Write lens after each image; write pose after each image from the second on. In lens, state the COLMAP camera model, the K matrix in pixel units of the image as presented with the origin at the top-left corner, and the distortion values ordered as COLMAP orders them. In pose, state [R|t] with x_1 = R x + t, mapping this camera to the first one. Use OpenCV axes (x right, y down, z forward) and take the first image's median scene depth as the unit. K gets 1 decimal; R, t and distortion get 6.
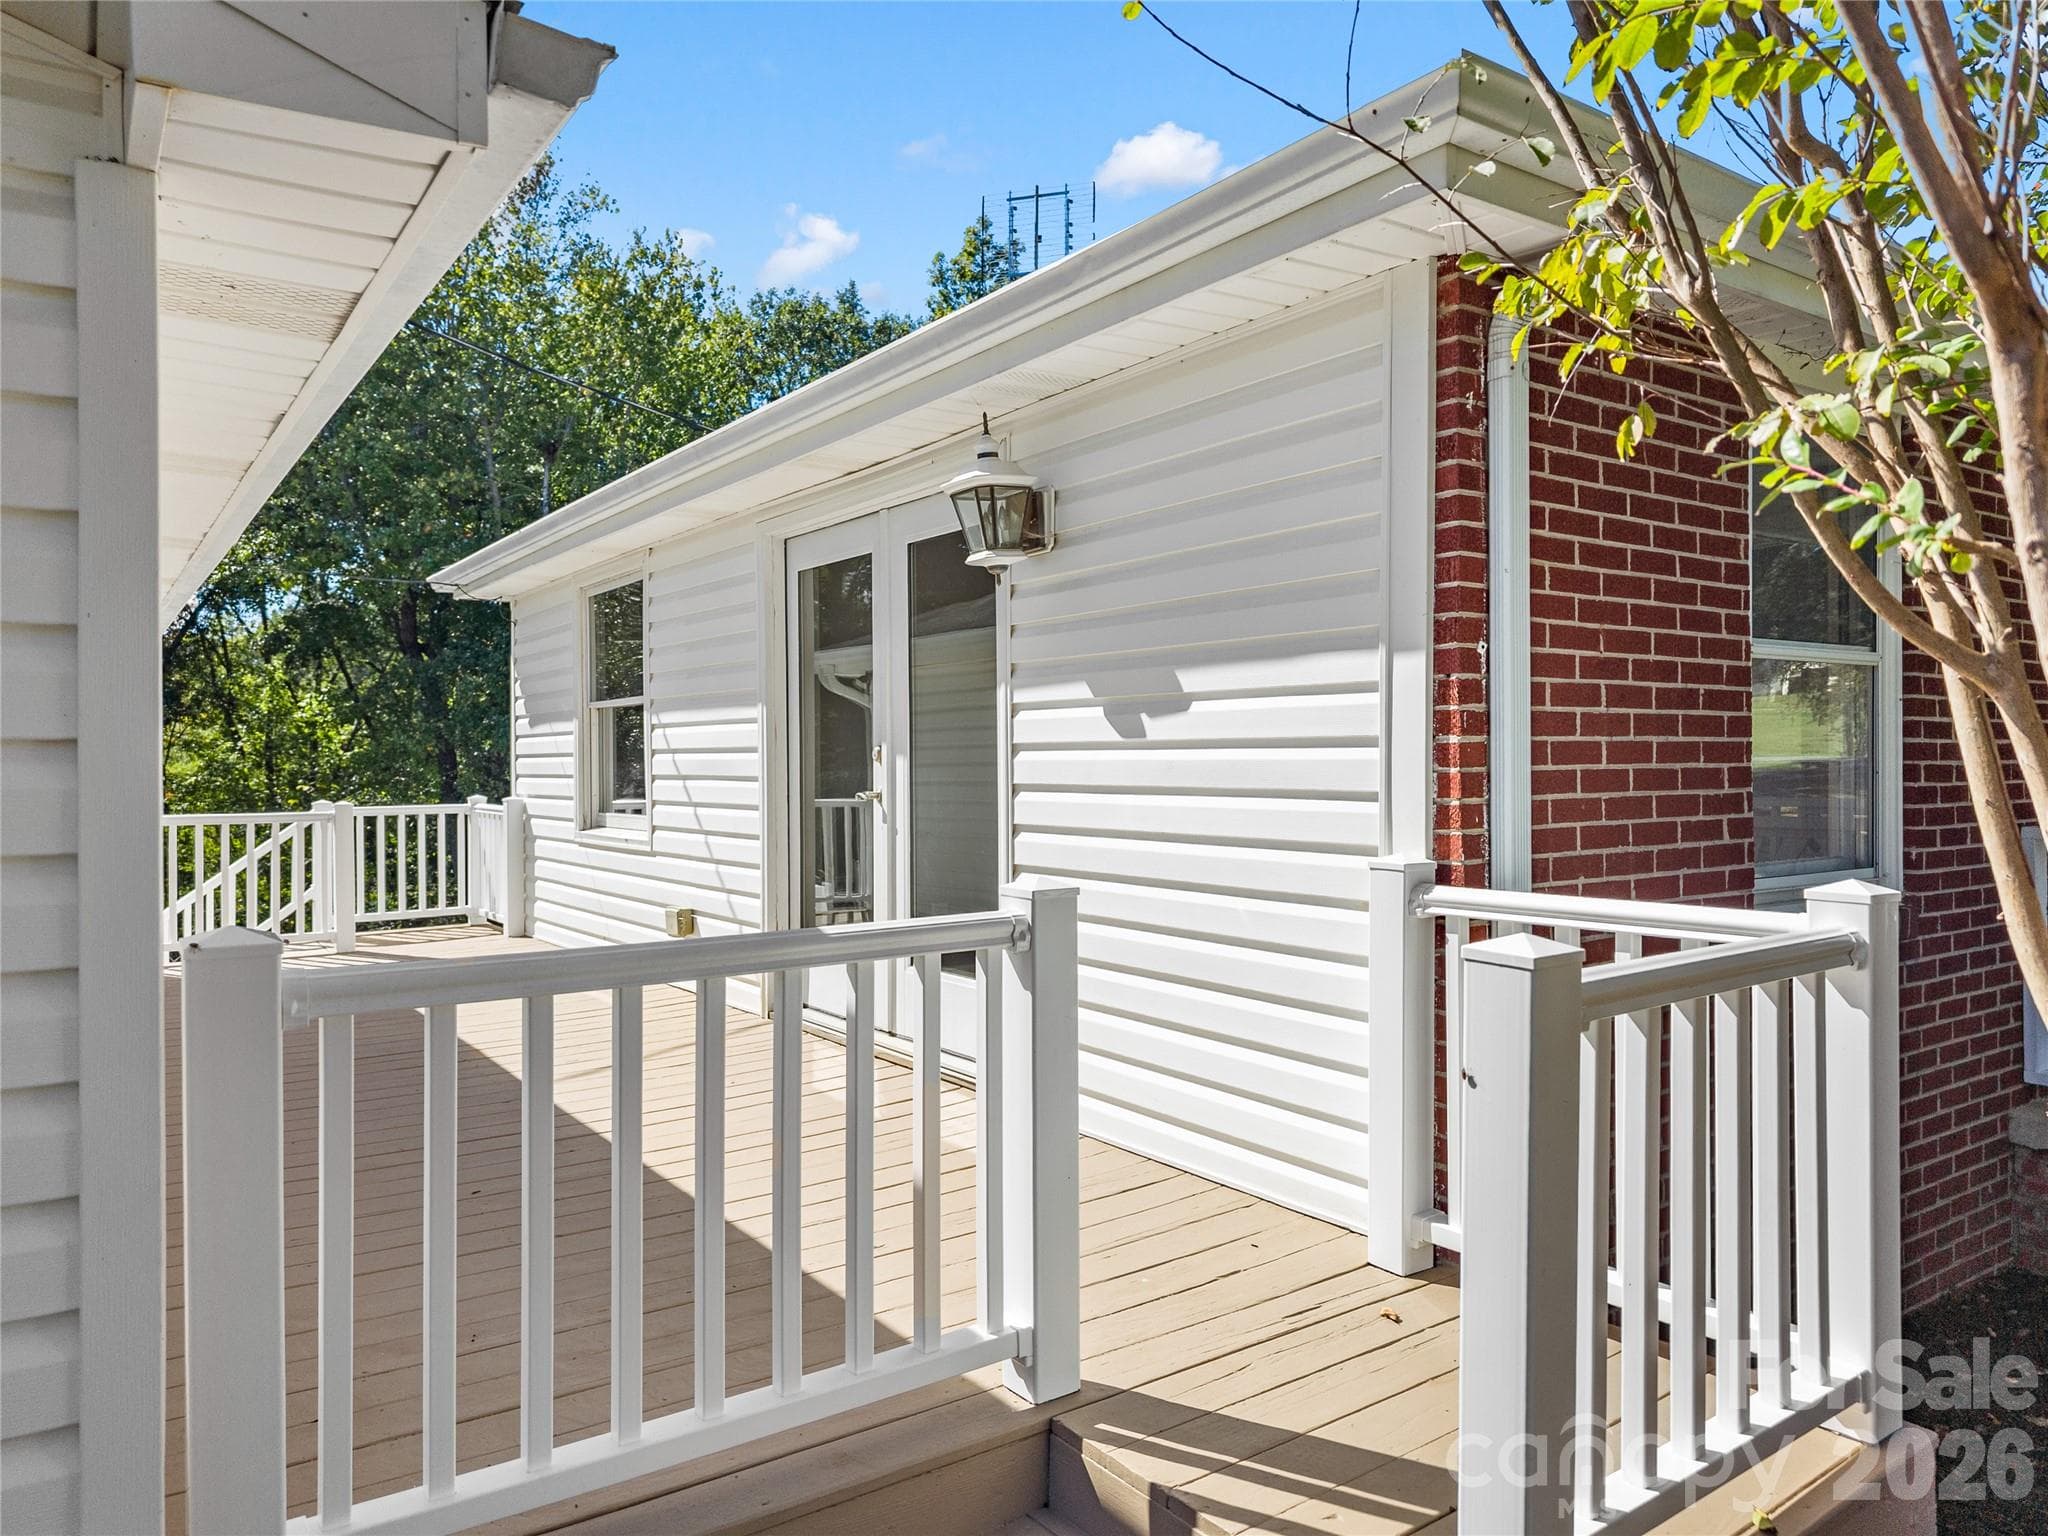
lens RADIAL K [[1613.3, 0, 1024.0], [0, 1613.3, 768.0], [0, 0, 1]] dist [0.006433, 0.000656]
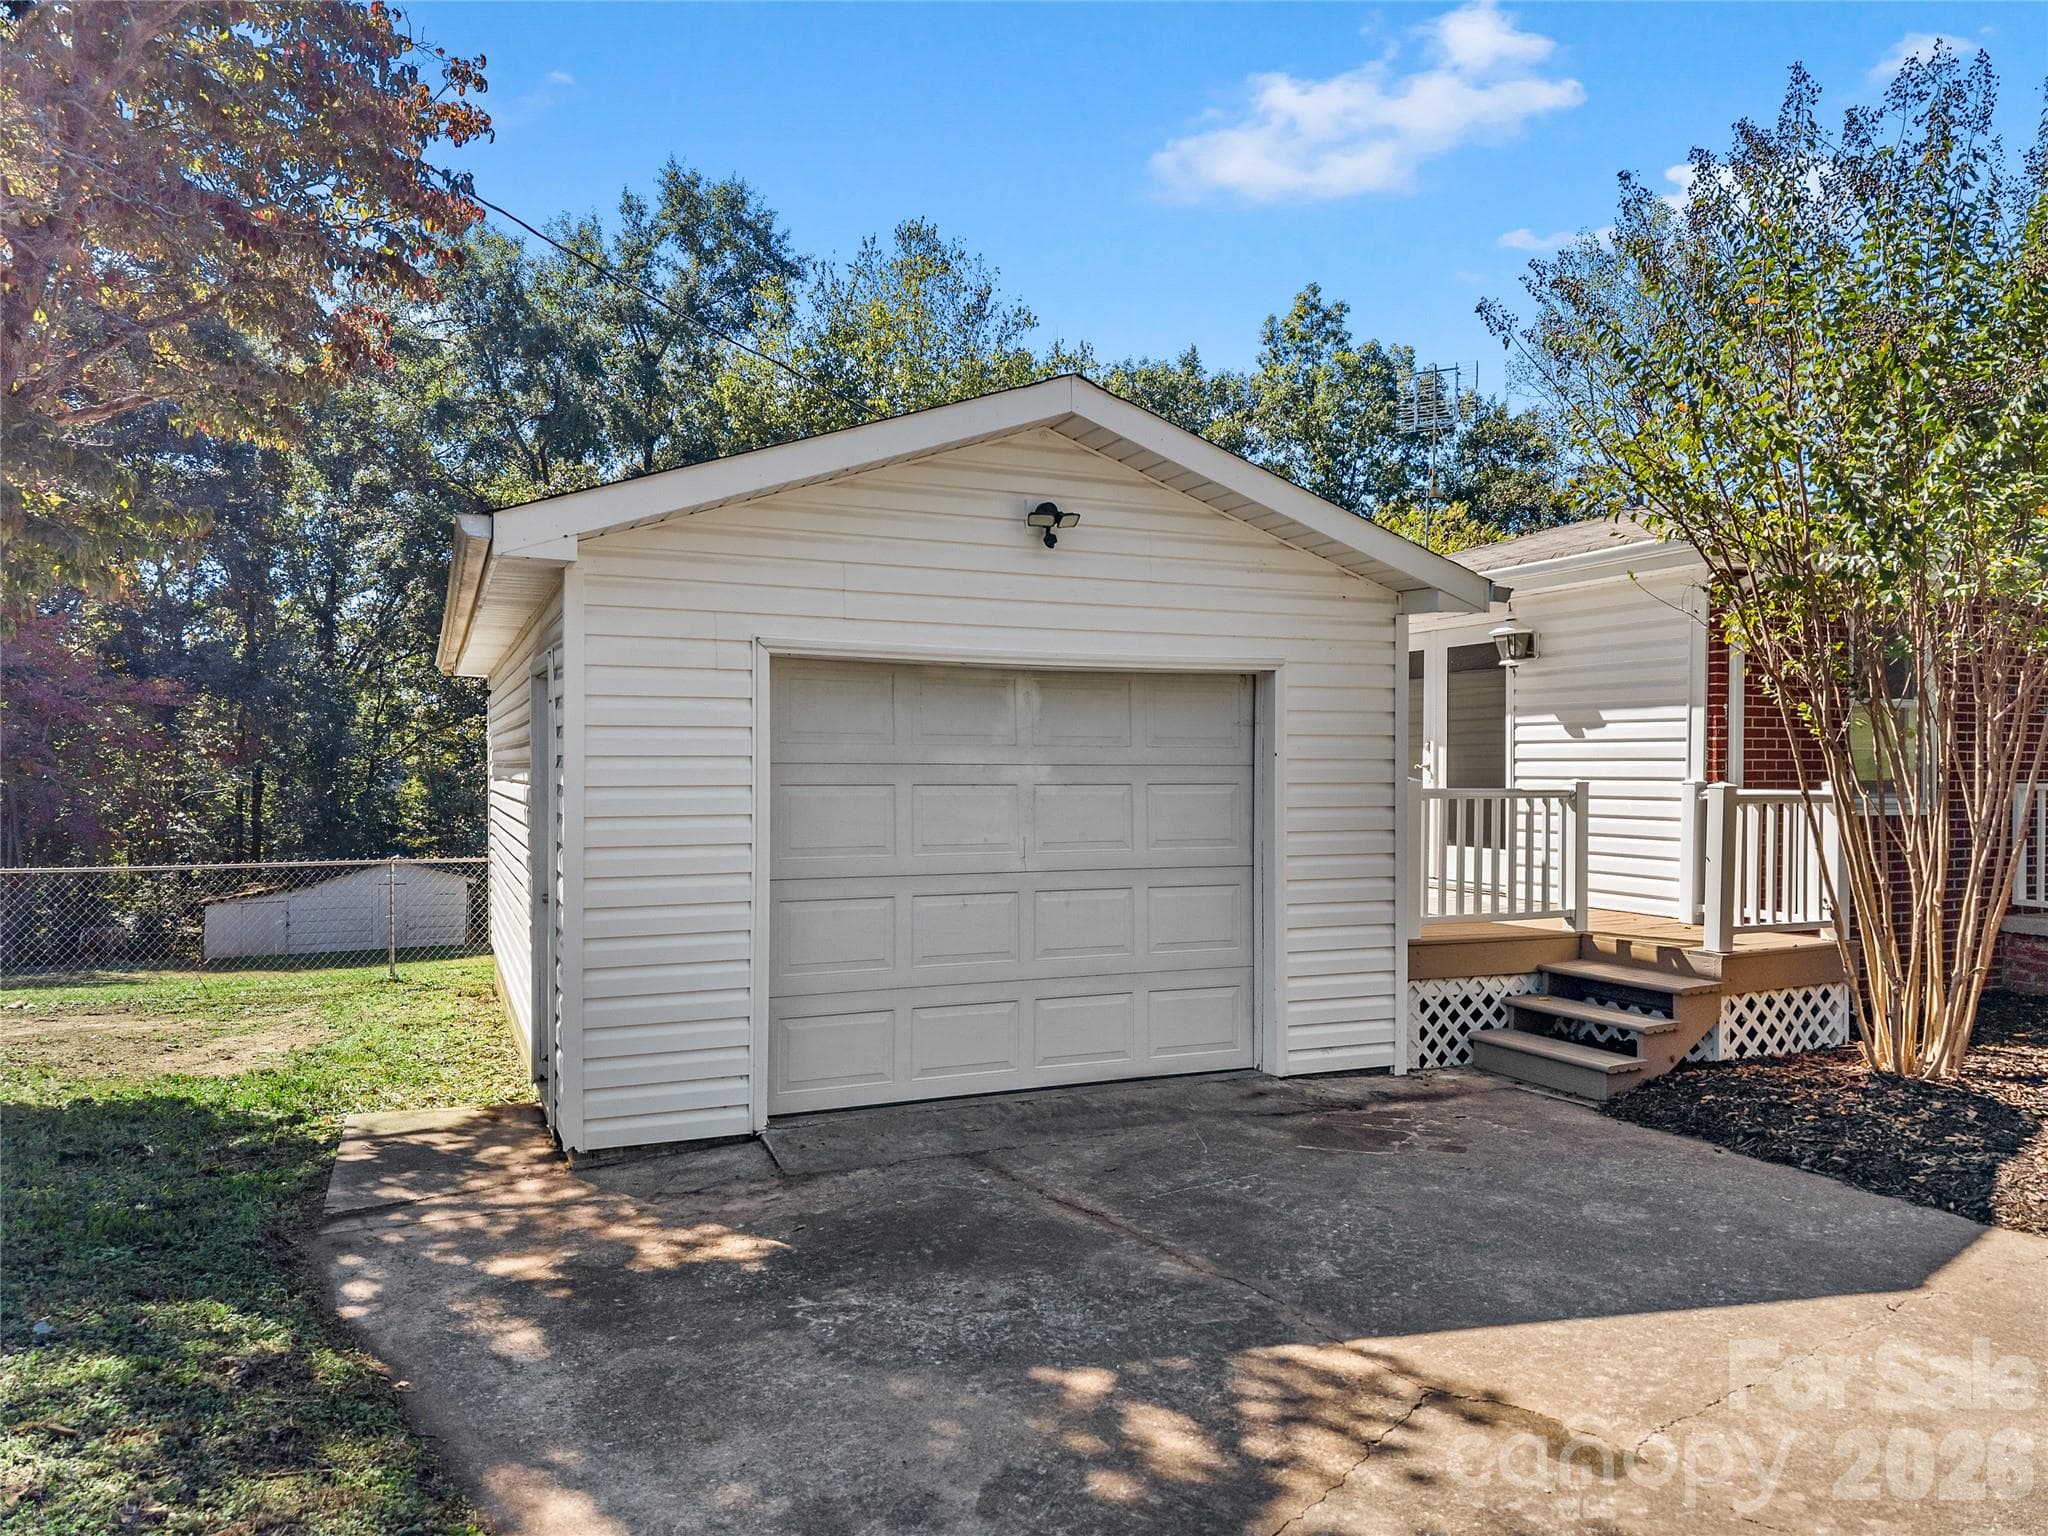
lens RADIAL K [[1380.0, 0, 1024.0], [0, 1380.0, 768.0], [0, 0, 1]] dist [-0.007349, -0.002999]
pose [[0.973266, 0.011254, -0.229403, -0.355945], [-0.011510, 0.999934, 0.000221, 0.047167], [0.229390, 0.002425, 0.973331, -1.620045]]
